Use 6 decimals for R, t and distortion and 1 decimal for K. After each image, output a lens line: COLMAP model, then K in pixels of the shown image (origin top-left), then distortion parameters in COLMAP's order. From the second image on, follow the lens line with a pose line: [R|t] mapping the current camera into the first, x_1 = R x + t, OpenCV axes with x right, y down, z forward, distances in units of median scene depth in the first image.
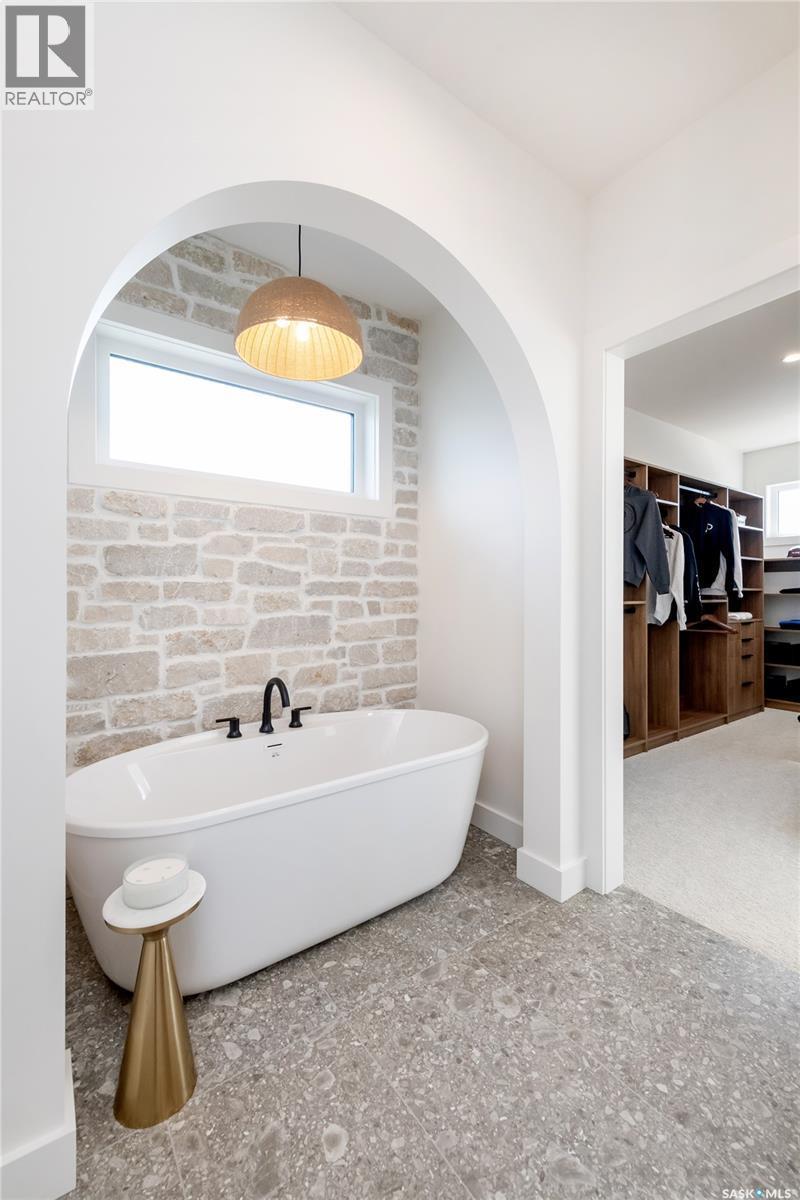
lens RADIAL K [[491.8, 0, 401.6], [0, 491.8, 594.3], [0, 0, 1]] dist [0.002711, -0.003278]
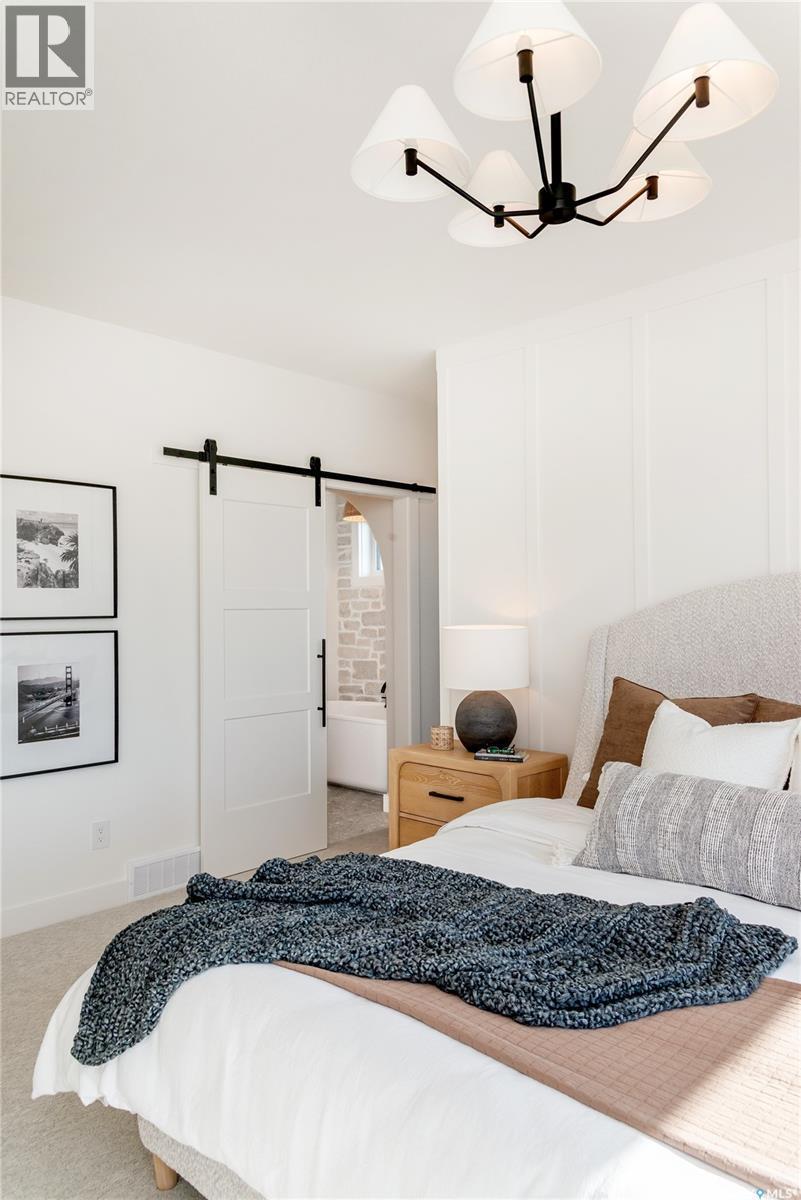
lens RADIAL K [[824.7, 0, 400.5], [0, 824.7, 600.0], [0, 0, 1]] dist [0.031003, -0.025825]
pose [[0.175975, -0.014006, -0.984295, 2.492082], [0.008585, 0.999883, -0.012693, -0.083787], [0.984357, -0.006217, 0.176075, 0.395540]]
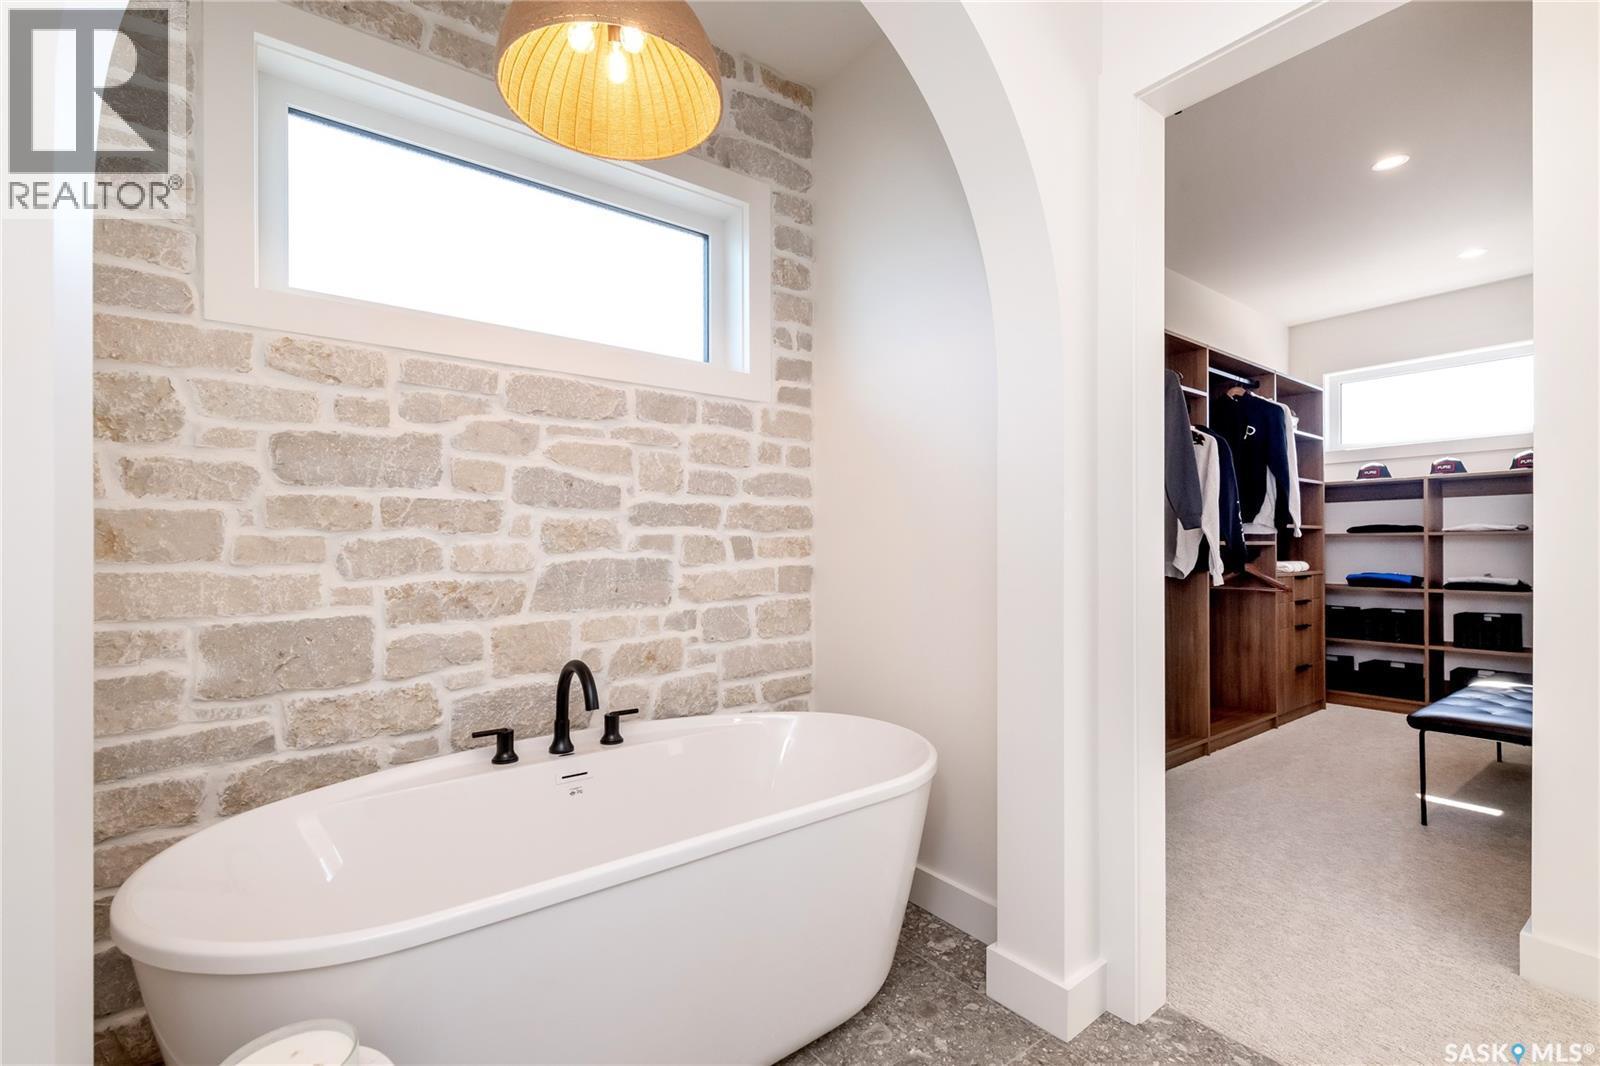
lens RADIAL K [[699.6, 0, 797.2], [0, 699.6, 548.5], [0, 0, 1]] dist [-0.001901, -0.000505]
pose [[0.999719, -0.003774, 0.023397, -0.008493], [0.003723, 0.999991, 0.002231, 0.029489], [-0.023405, -0.002143, 0.999724, 0.133766]]
